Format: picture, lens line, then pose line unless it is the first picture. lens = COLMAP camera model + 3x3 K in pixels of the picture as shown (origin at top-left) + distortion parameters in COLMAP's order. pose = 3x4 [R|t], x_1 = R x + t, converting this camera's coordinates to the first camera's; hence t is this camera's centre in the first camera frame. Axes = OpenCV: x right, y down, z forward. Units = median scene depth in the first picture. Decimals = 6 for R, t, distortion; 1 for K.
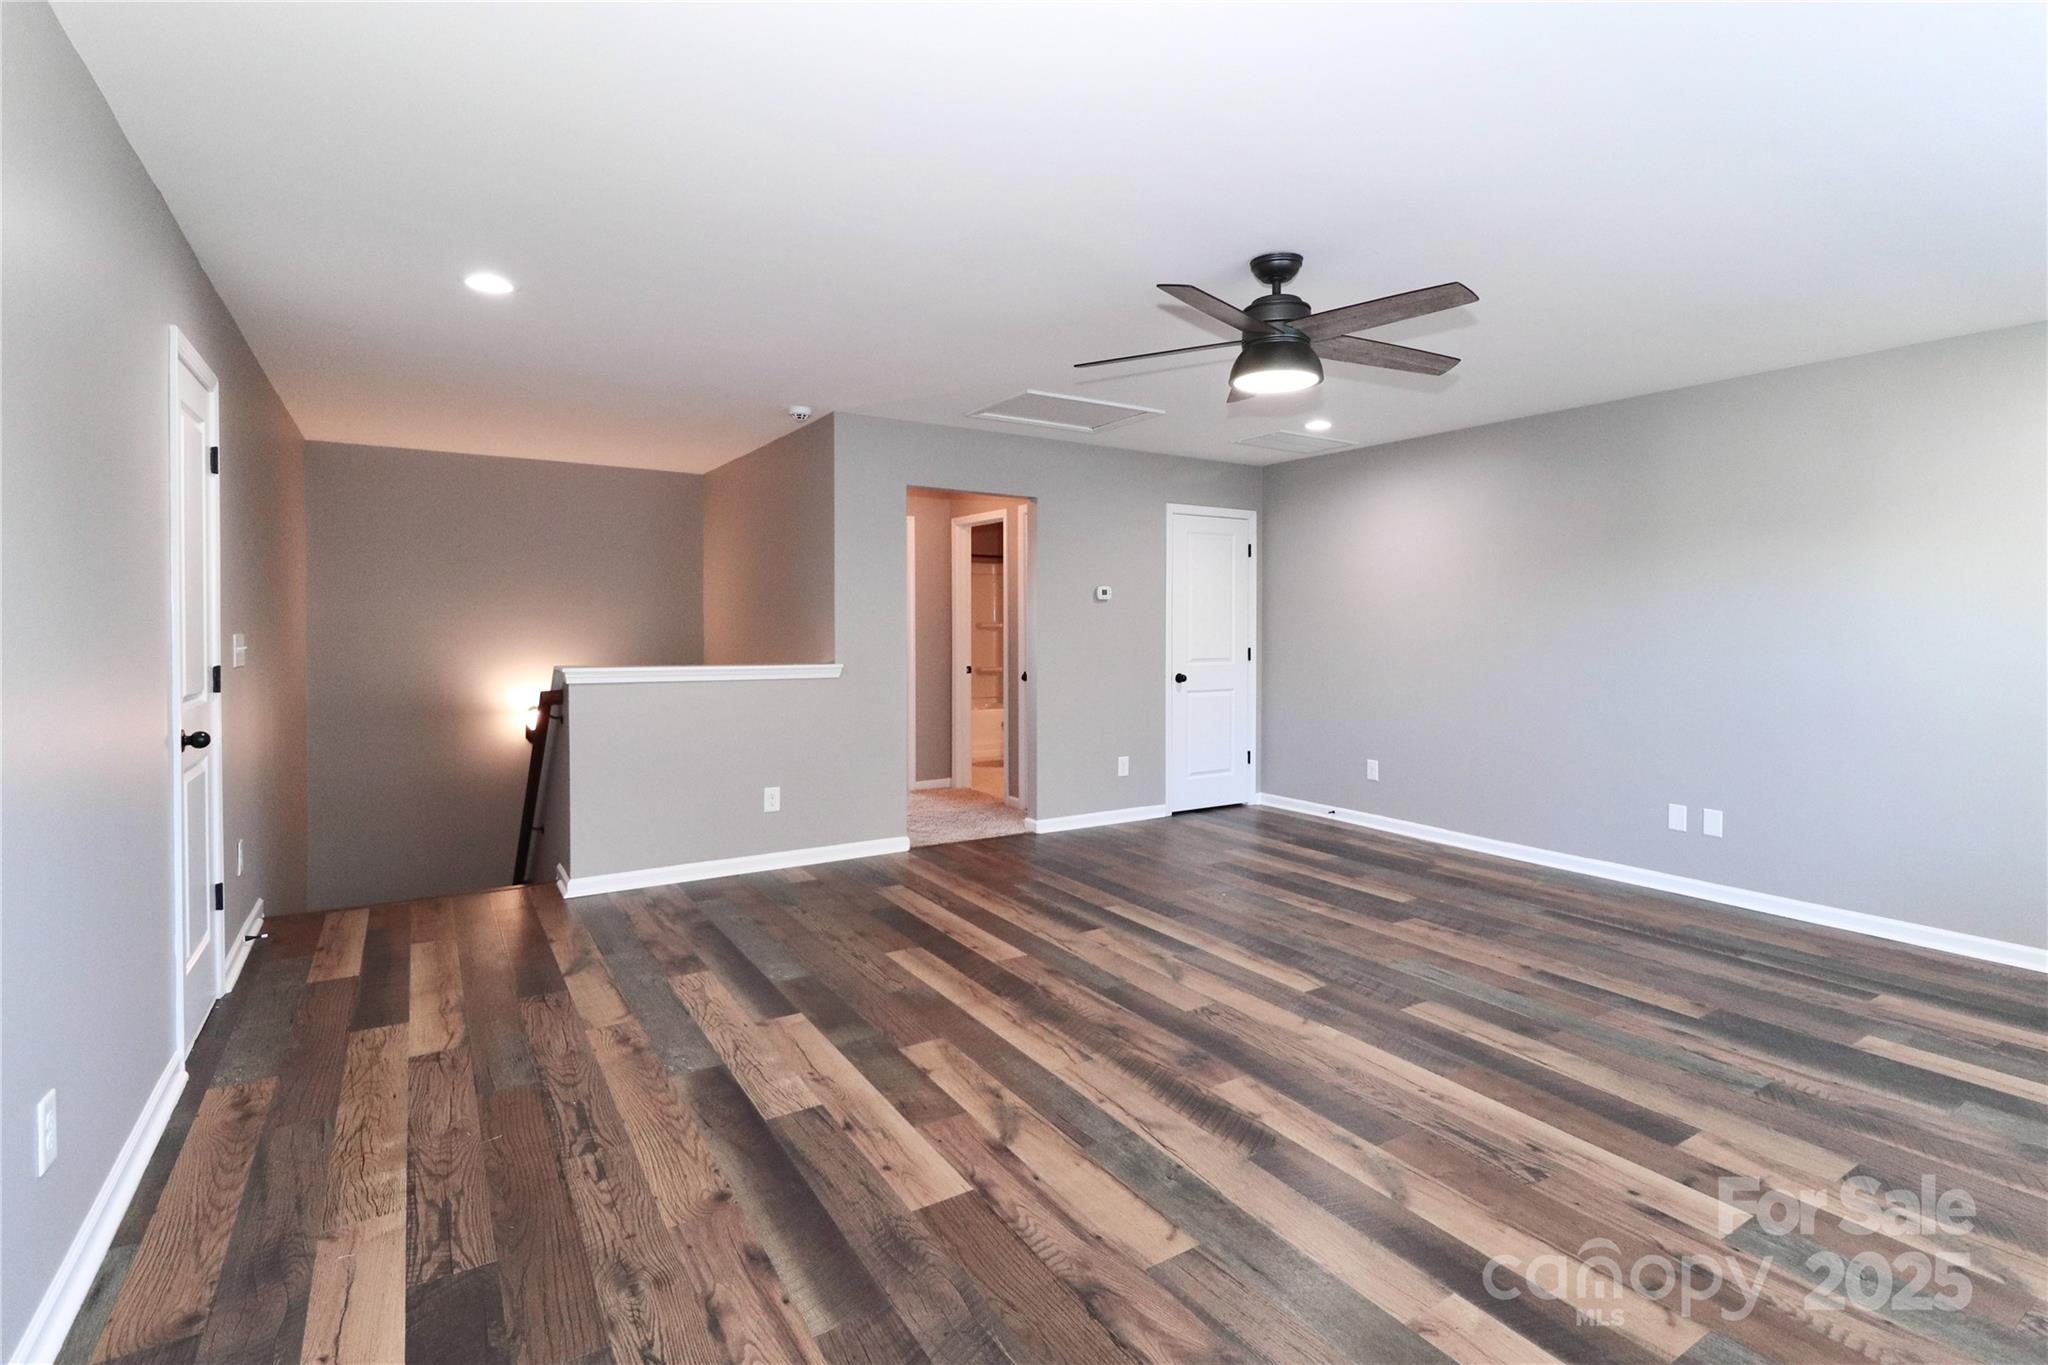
lens RADIAL K [[941.8, 0, 1017.0], [0, 941.8, 654.5], [0, 0, 1]] dist [0.000560, -0.000379]
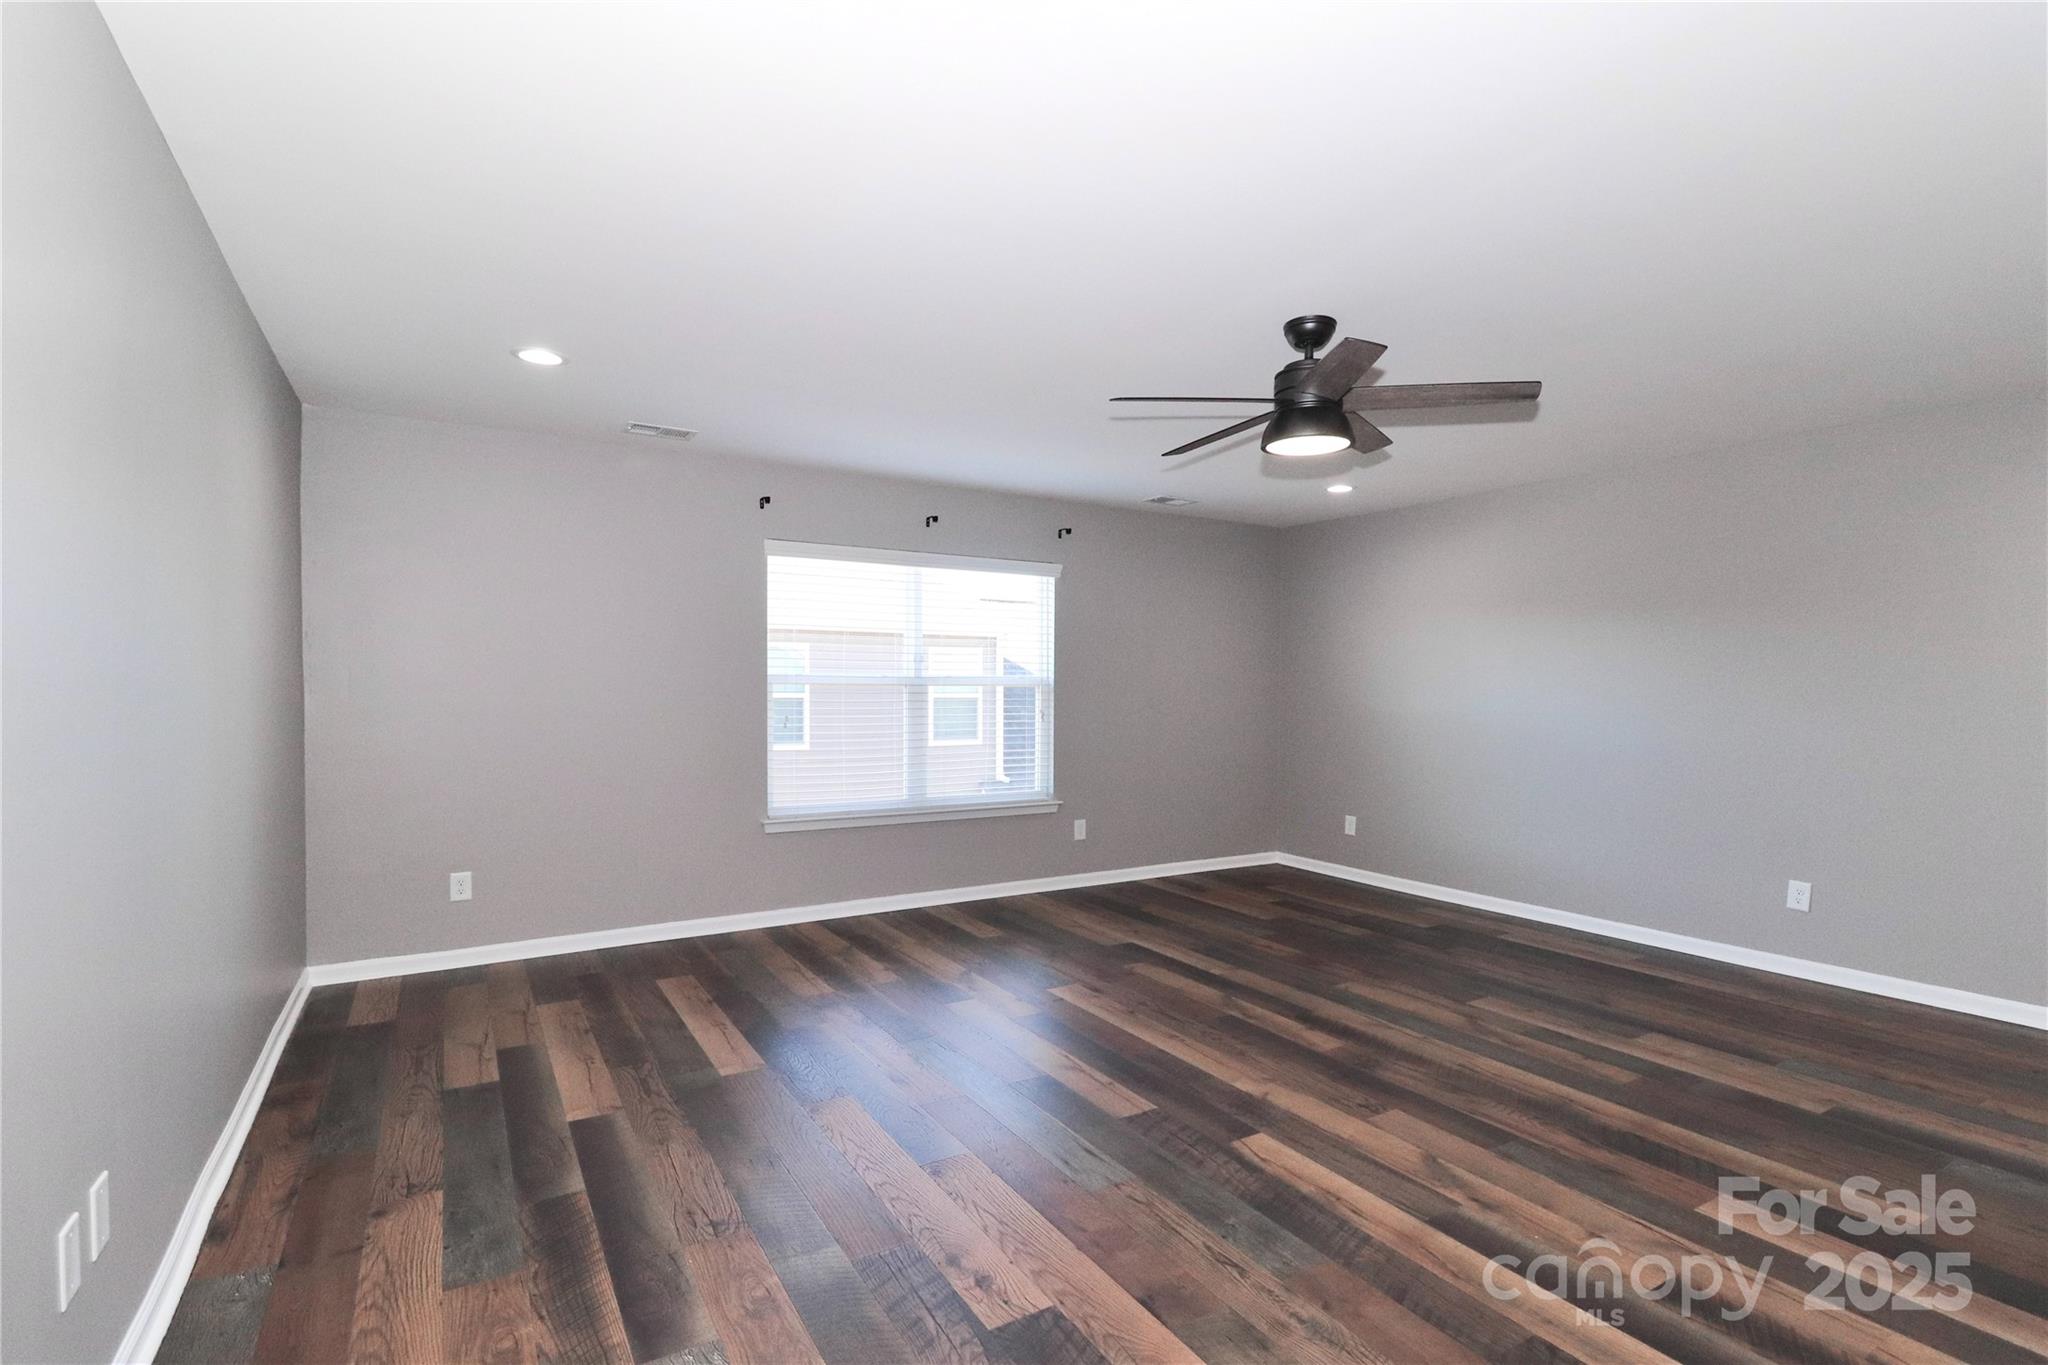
lens RADIAL K [[941.8, 0, 1017.0], [0, 941.8, 654.5], [0, 0, 1]] dist [0.000560, -0.000379]
pose [[-0.999851, -0.005997, 0.016213, 0.548012], [-0.006021, 0.999981, -0.001423, -0.058580], [-0.016204, -0.001520, -0.999868, 1.971068]]
